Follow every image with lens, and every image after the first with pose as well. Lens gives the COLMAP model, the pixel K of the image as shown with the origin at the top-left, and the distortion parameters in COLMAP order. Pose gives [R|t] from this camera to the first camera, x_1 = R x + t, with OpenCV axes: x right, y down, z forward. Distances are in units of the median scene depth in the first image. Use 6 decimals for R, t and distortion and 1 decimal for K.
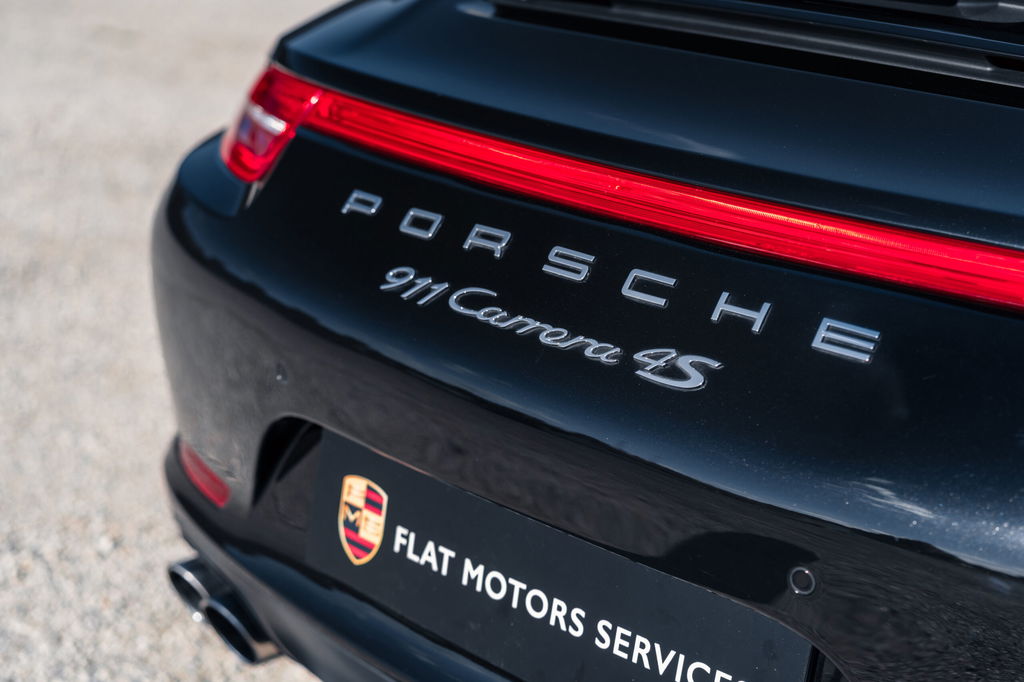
lens RADIAL K [[1746.3, 0, 511.4], [0, 1746.3, 341.3], [0, 0, 1]] dist [0.017457, 0.000000]
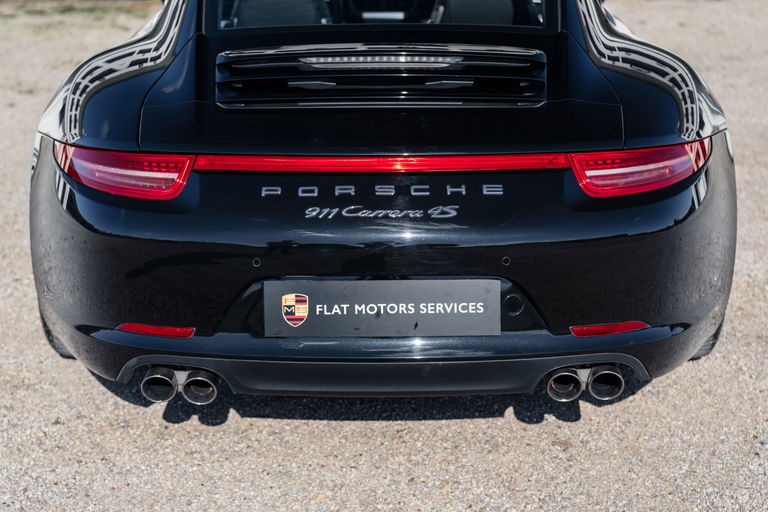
lens RADIAL K [[1309.7, 0, 384.7], [0, 1309.7, 256.3], [0, 0, 1]] dist [0.017457, 0.000000]
pose [[0.746873, -0.231349, 0.623425, -1.344900], [0.243574, 0.967548, 0.067245, -0.083466], [-0.618751, 0.101626, 0.778986, -0.699079]]
